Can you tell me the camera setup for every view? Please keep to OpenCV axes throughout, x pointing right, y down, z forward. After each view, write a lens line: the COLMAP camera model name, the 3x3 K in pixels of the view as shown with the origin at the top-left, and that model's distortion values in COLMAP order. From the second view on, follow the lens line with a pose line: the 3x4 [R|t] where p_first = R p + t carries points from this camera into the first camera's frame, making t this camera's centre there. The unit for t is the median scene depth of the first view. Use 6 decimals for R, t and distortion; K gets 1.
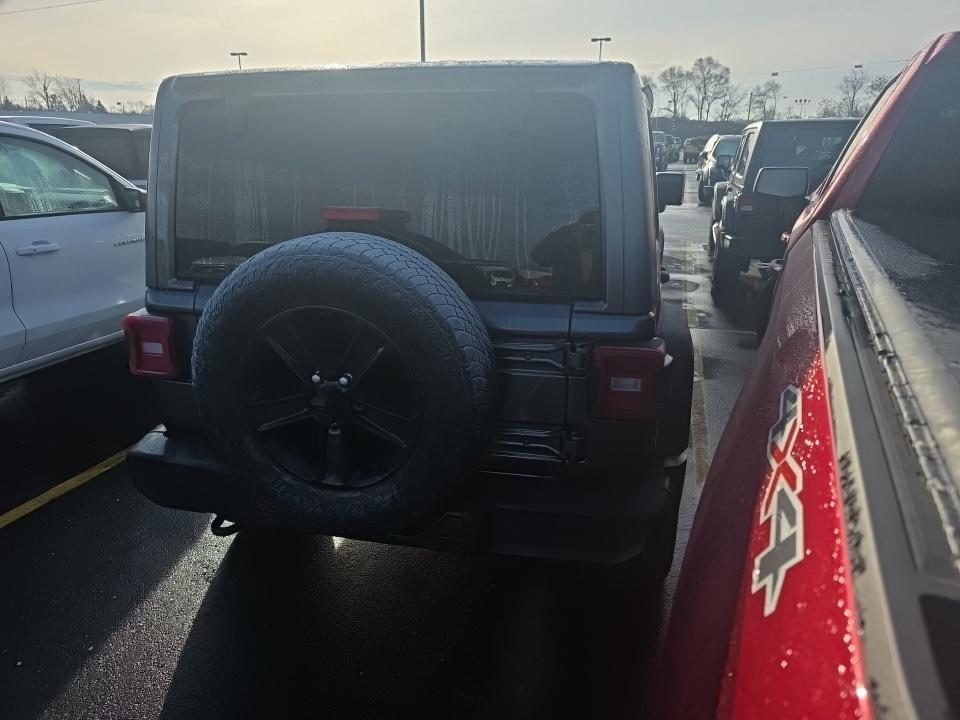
lens RADIAL K [[654.7, 0, 473.2], [0, 654.7, 358.1], [0, 0, 1]] dist [0.038079, -0.025828]
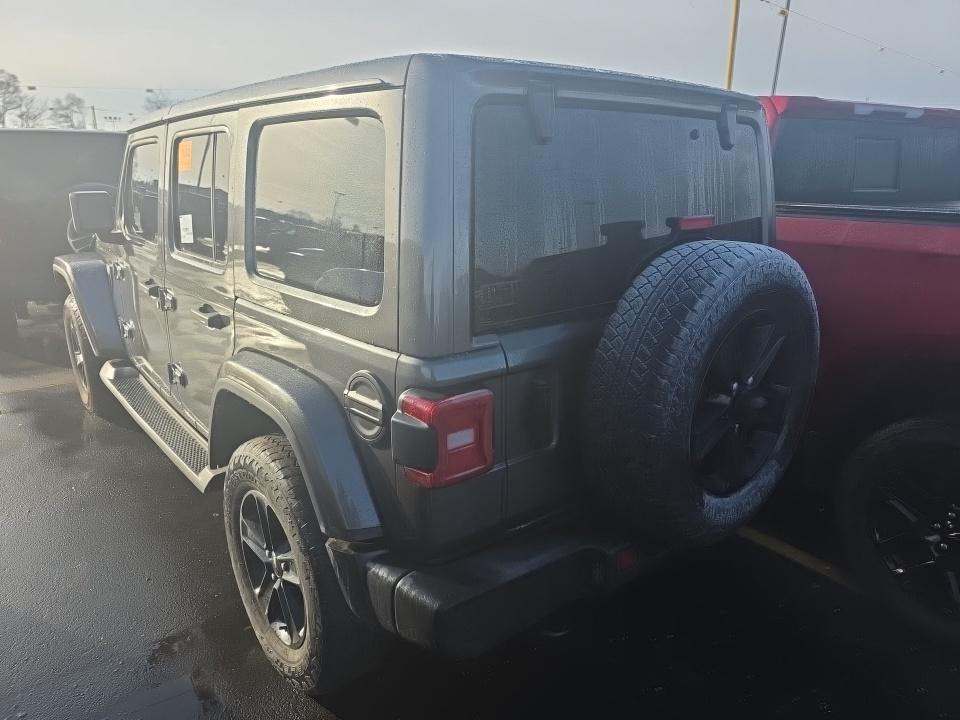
lens RADIAL K [[654.7, 0, 475.5], [0, 654.7, 365.7], [0, 0, 1]] dist [0.038079, -0.025828]
pose [[0.587881, -0.231817, 0.775020, -1.178771], [0.243162, 0.964393, 0.104013, -0.189006], [-0.771536, 0.127308, 0.623318, 0.639686]]
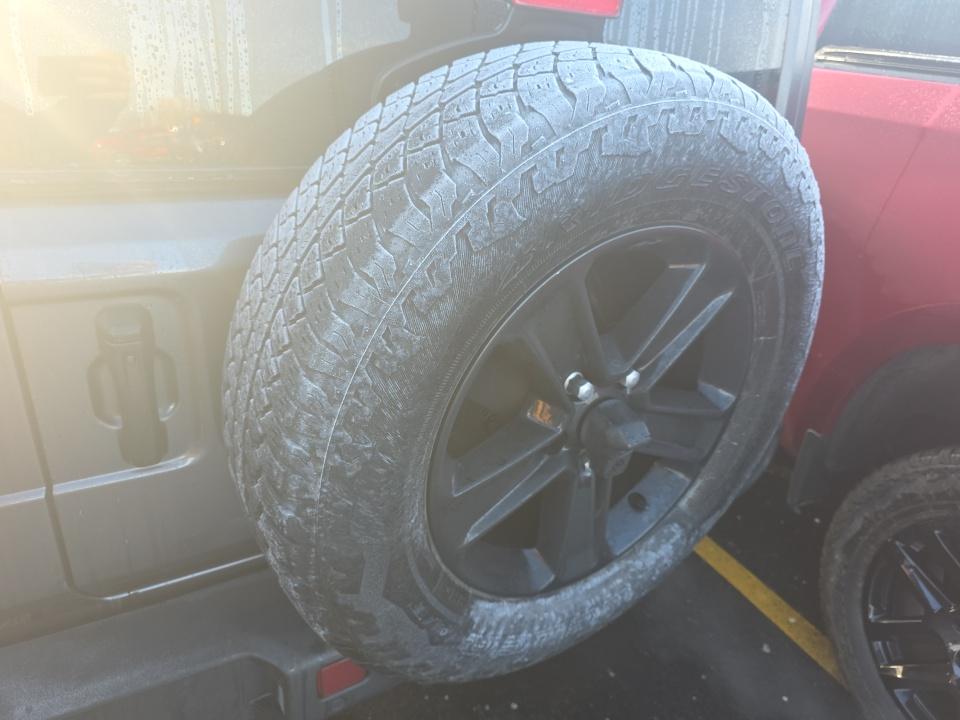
lens RADIAL K [[654.7, 0, 471.4], [0, 654.7, 363.0], [0, 0, 1]] dist [0.038079, -0.025828]
pose [[0.681662, -0.274099, 0.678385, -0.563795], [0.123933, 0.957035, 0.262154, -0.109254], [-0.721095, -0.094626, 0.686344, 0.708721]]
